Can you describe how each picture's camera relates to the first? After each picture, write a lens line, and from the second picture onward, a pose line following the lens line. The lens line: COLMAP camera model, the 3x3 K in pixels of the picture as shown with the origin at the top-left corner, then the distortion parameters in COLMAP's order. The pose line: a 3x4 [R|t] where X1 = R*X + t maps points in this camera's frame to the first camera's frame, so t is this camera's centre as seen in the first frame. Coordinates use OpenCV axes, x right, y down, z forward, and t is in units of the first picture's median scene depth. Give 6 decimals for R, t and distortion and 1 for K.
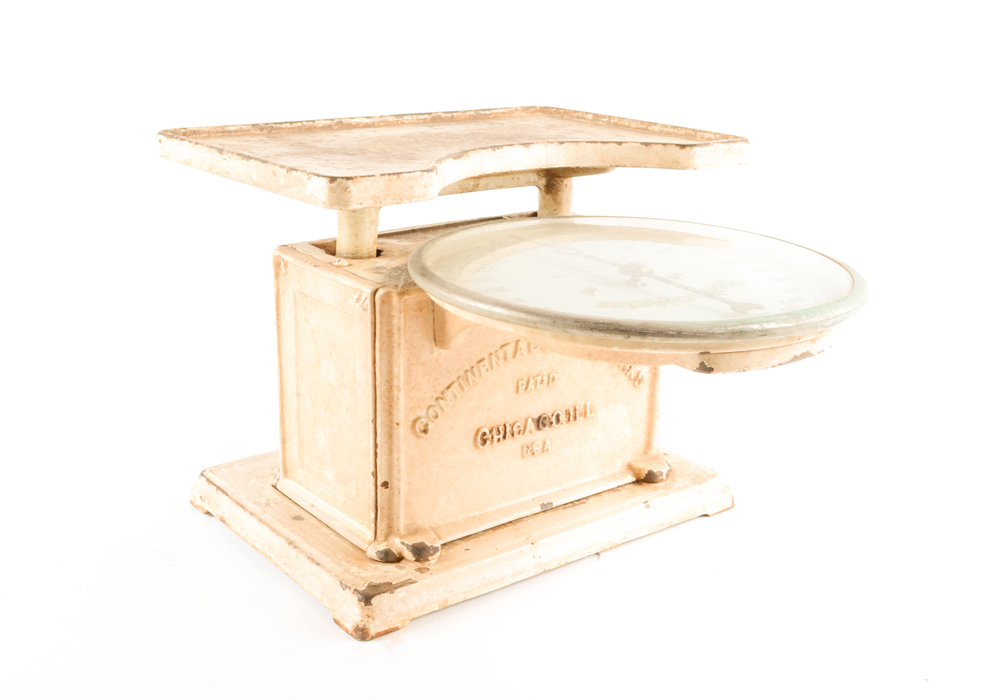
lens RADIAL K [[1202.8, 0, 498.5], [0, 1202.8, 353.4], [0, 0, 1]] dist [-0.017410, 0.000000]
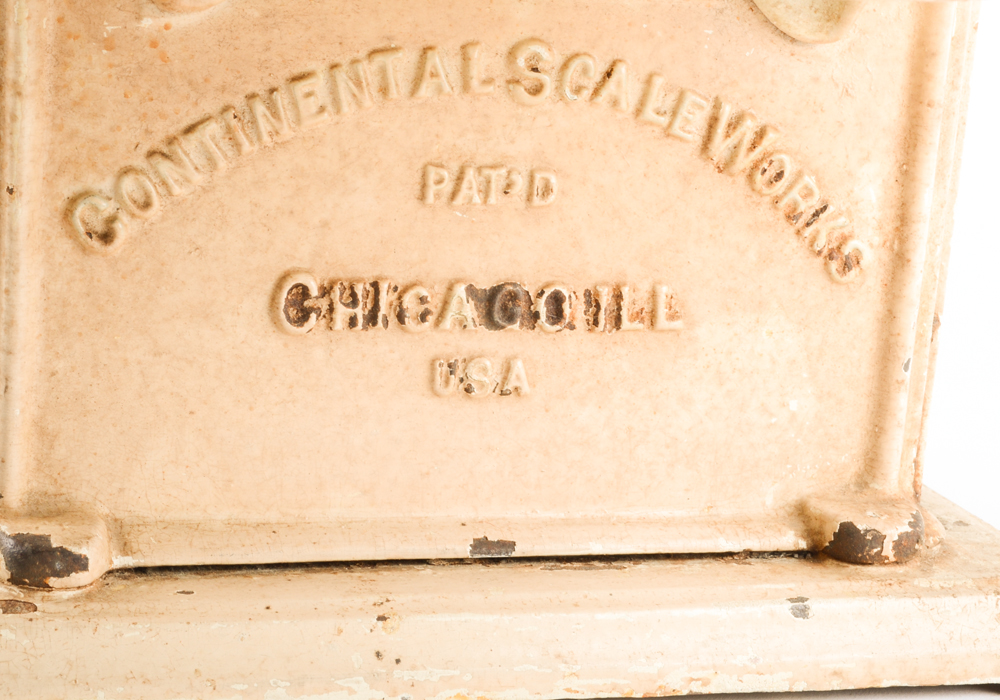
lens RADIAL K [[2143.8, 0, 501.5], [0, 2143.8, 347.5], [0, 0, 1]] dist [0.064527, 0.000000]
pose [[0.926597, 0.122062, -0.355694, 0.269990], [-0.161332, 0.983421, -0.082800, 0.124556], [0.339690, 0.134107, 0.930927, 0.409633]]
